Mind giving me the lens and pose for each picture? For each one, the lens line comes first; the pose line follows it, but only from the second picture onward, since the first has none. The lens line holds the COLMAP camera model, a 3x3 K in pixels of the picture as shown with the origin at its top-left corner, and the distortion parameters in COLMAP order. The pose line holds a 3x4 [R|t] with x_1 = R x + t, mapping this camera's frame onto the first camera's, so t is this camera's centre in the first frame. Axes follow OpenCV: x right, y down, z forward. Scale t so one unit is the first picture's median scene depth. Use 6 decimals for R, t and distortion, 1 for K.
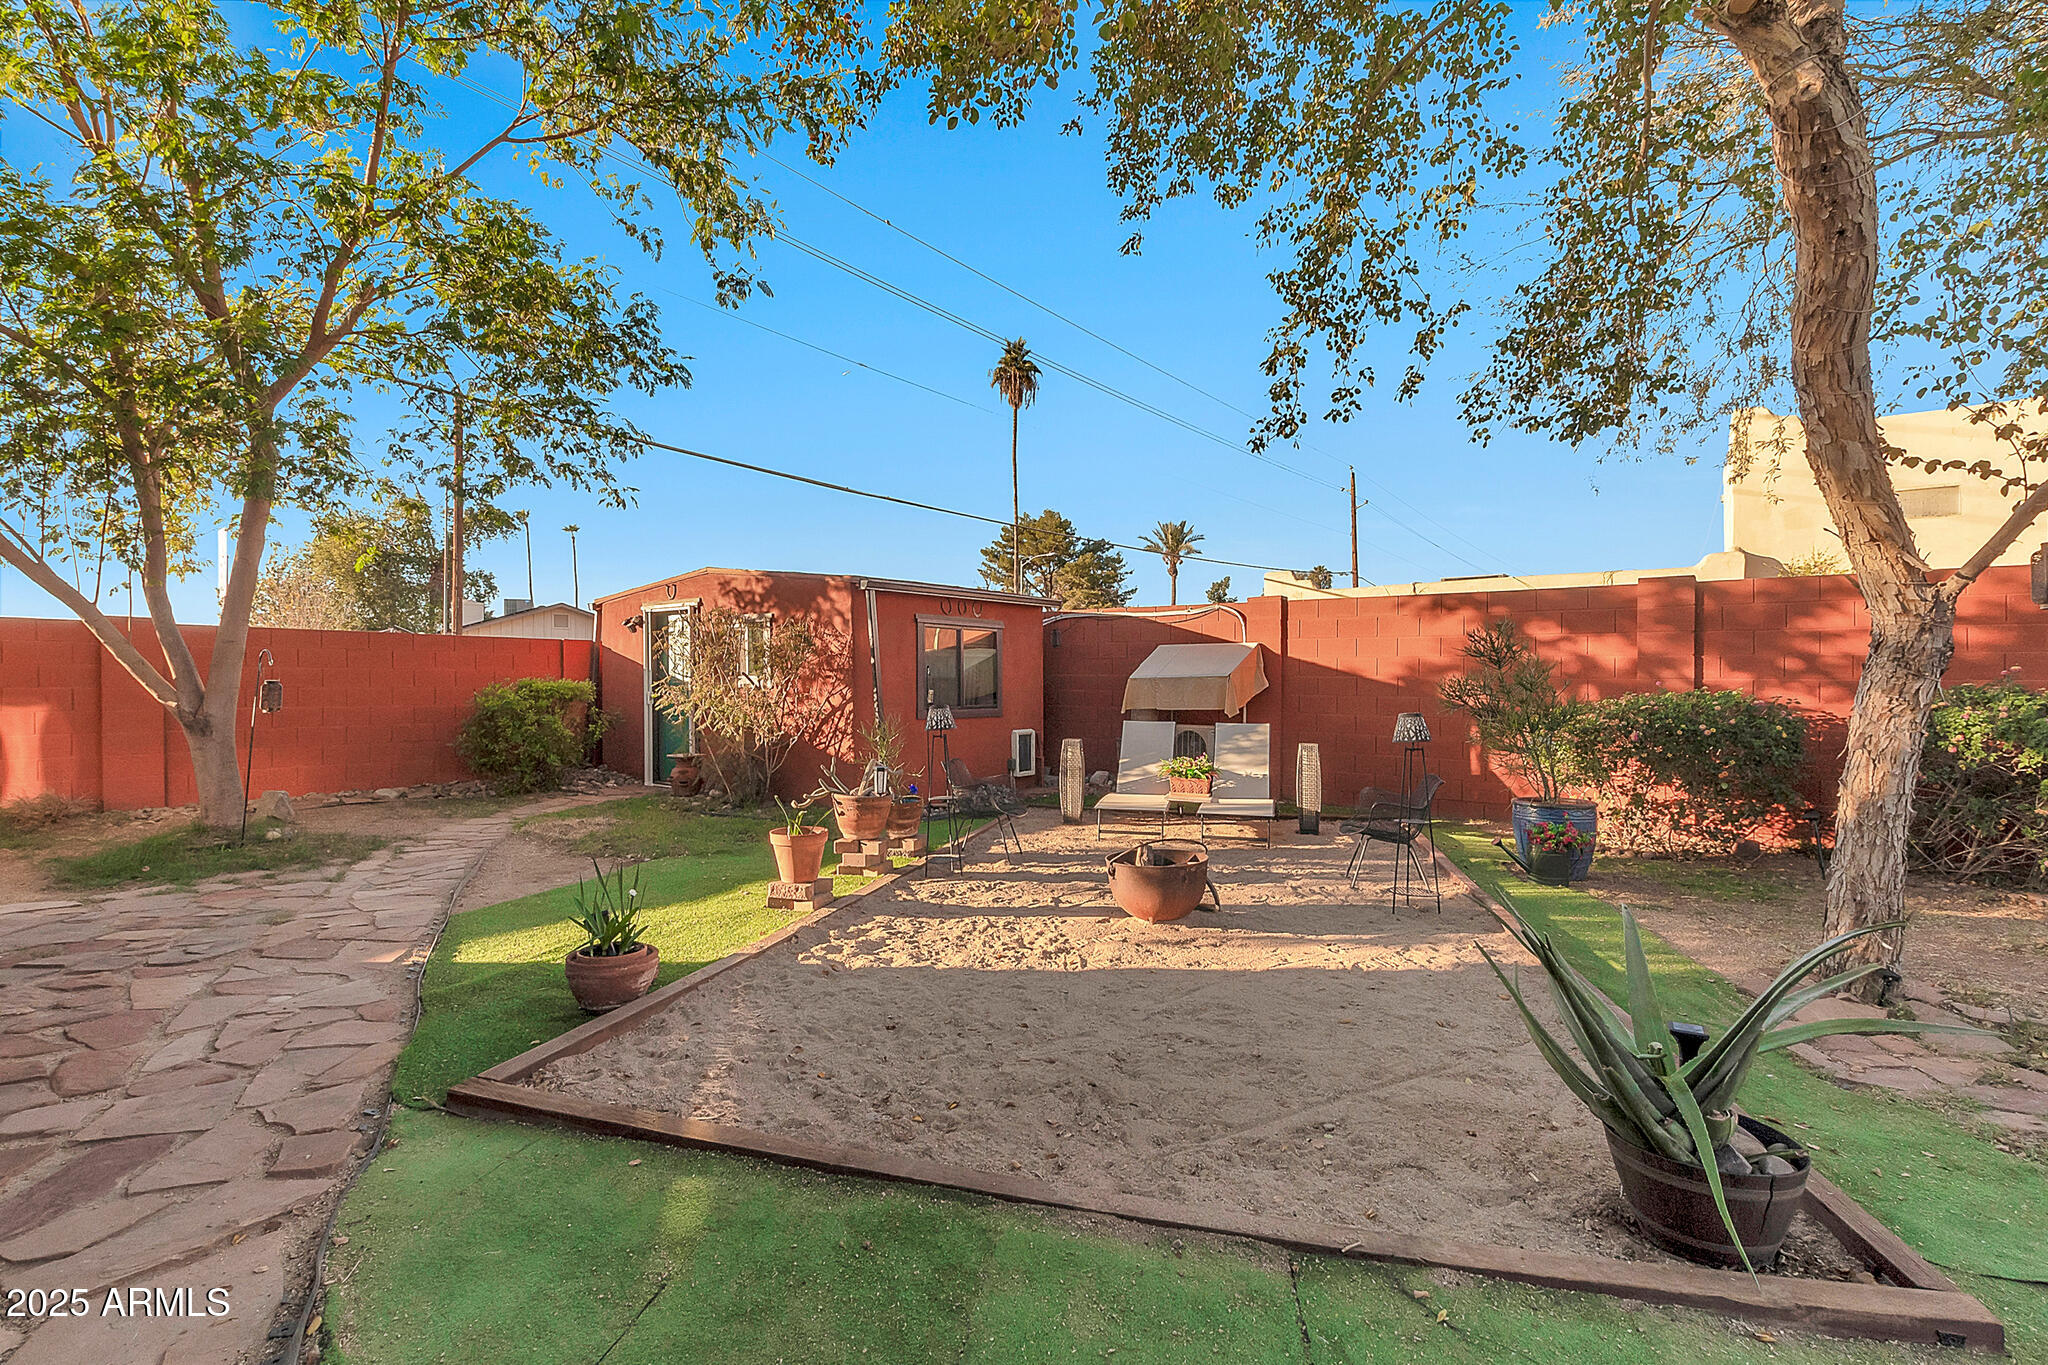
lens RADIAL K [[906.8, 0, 1023.5], [0, 906.8, 676.2], [0, 0, 1]] dist [0.004634, -0.000276]
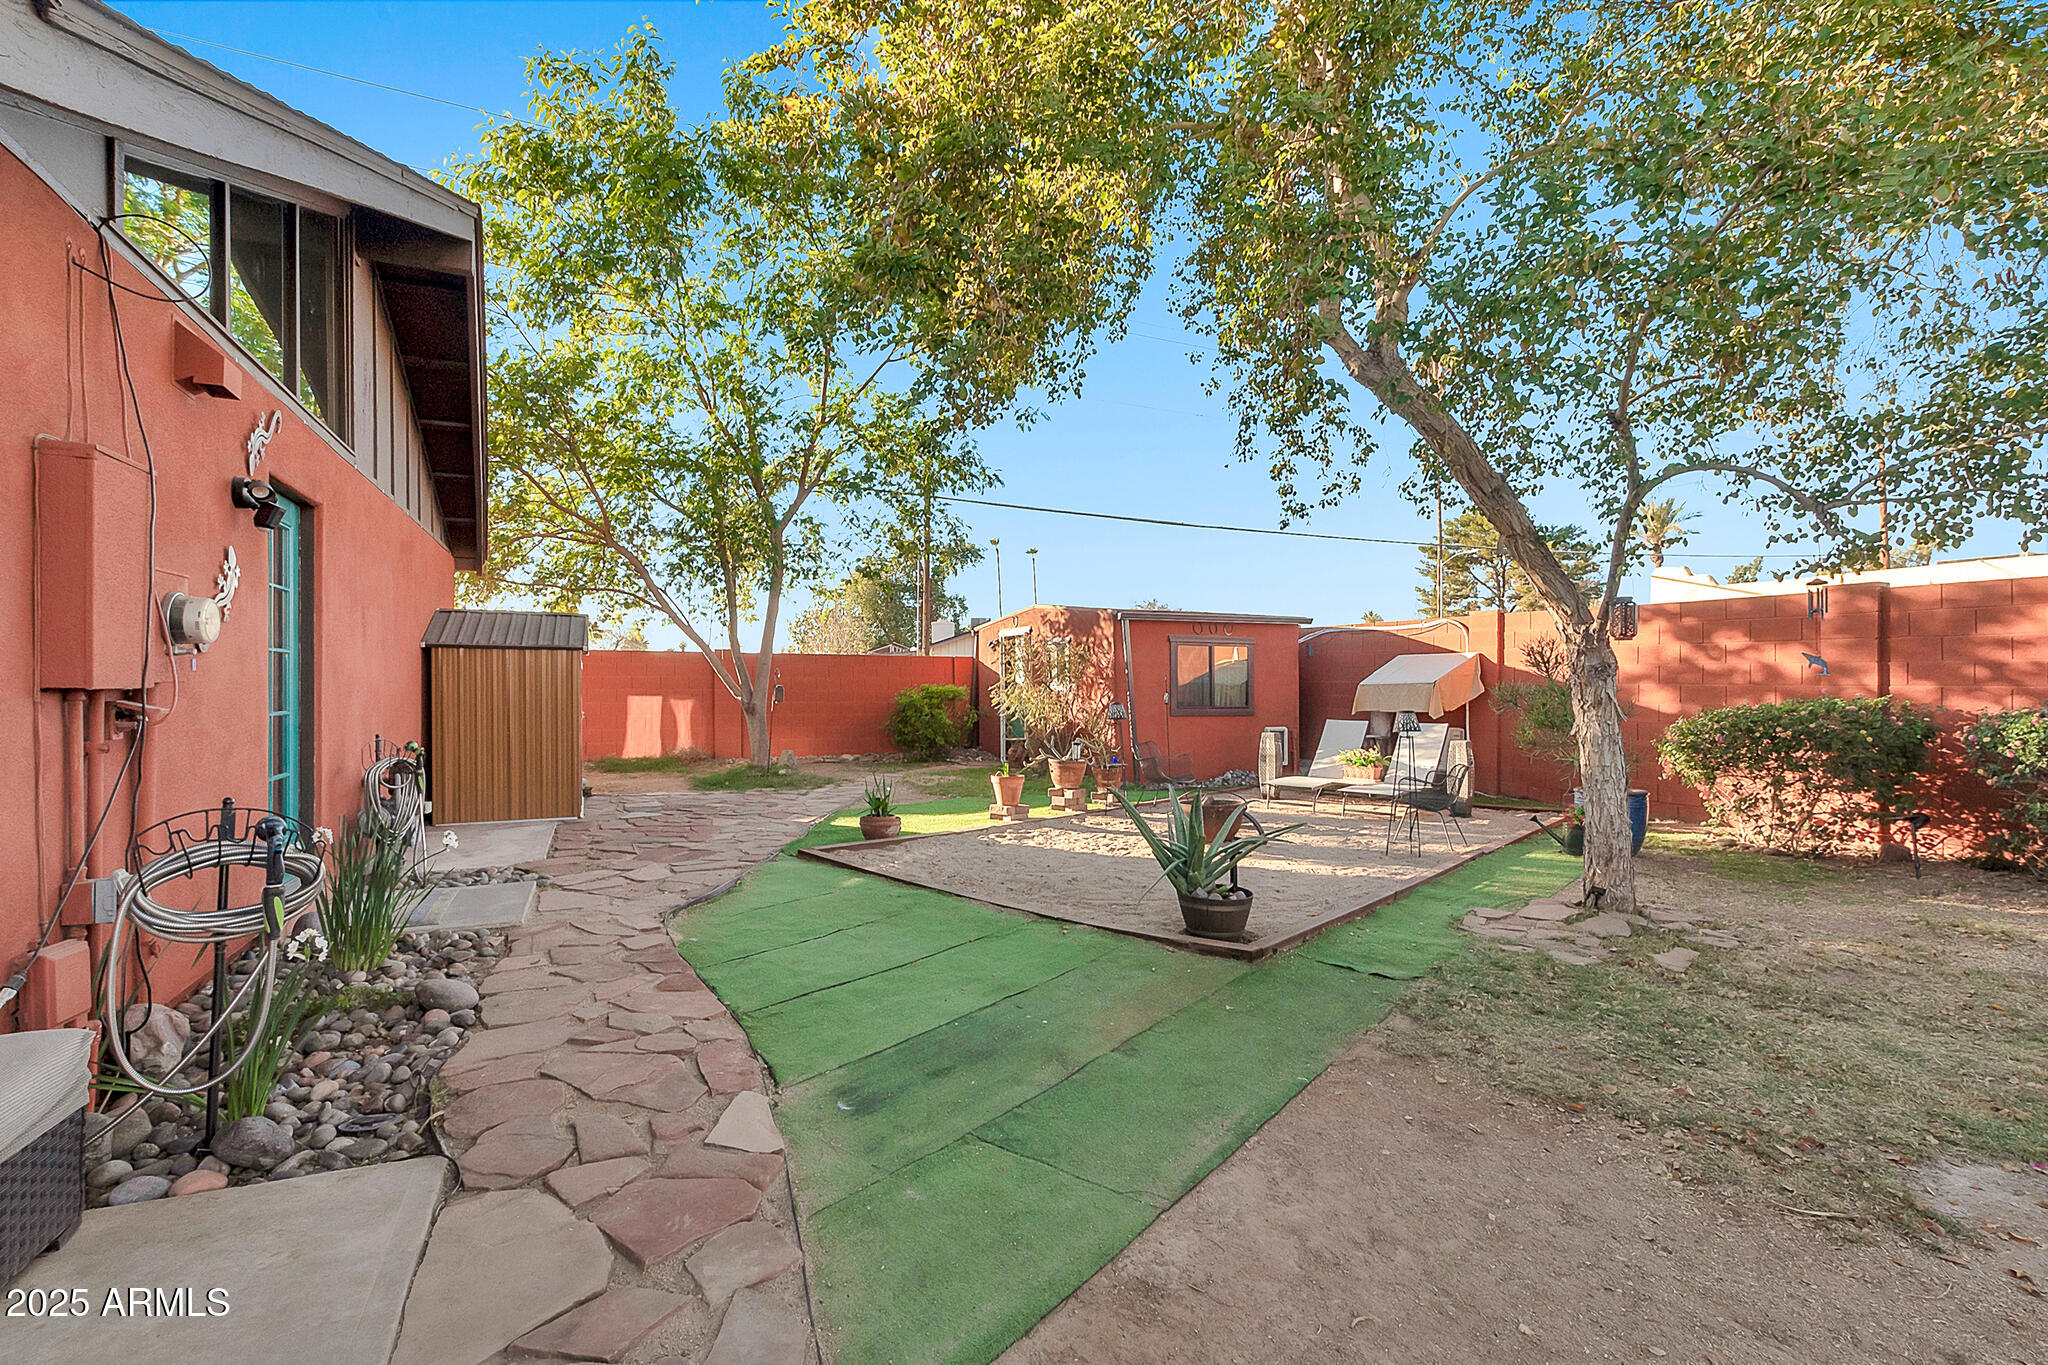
lens RADIAL K [[906.8, 0, 1014.2], [0, 906.8, 682.2], [0, 0, 1]] dist [0.004634, -0.000276]
pose [[0.883751, 0.001130, -0.467957, 0.367924], [-0.001151, 0.999999, 0.000242, -0.001615], [0.467957, 0.000325, 0.883751, -0.321462]]
